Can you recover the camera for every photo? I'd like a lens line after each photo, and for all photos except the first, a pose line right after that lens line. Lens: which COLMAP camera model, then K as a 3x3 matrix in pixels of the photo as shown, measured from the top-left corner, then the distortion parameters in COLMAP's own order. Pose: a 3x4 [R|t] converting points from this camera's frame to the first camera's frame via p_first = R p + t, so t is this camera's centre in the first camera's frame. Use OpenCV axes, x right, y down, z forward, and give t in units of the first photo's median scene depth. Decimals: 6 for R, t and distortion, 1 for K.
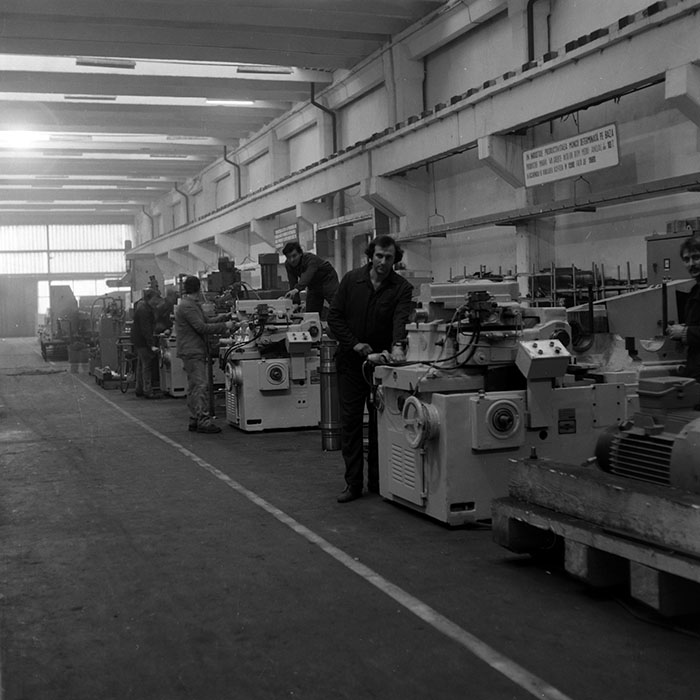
lens RADIAL K [[961.6, 0, 363.1], [0, 961.6, 347.1], [0, 0, 1]] dist [-0.002379, 0.029446]
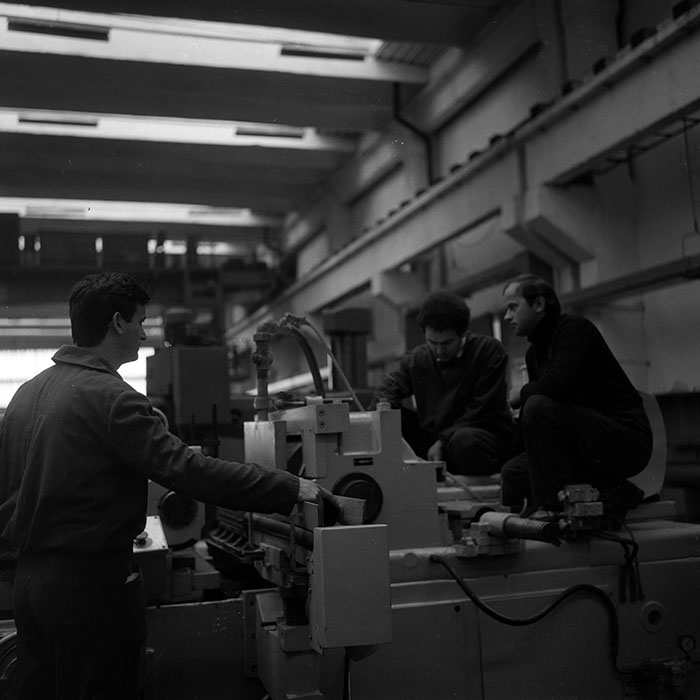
lens RADIAL K [[961.6, 0, 363.1], [0, 961.6, 347.1], [0, 0, 1]] dist [-0.002379, 0.029446]
pose [[0.999165, -0.006827, -0.040281, -0.059405], [0.001124, 0.990159, -0.139941, -0.012807], [0.040840, 0.139779, 0.989340, 0.450611]]
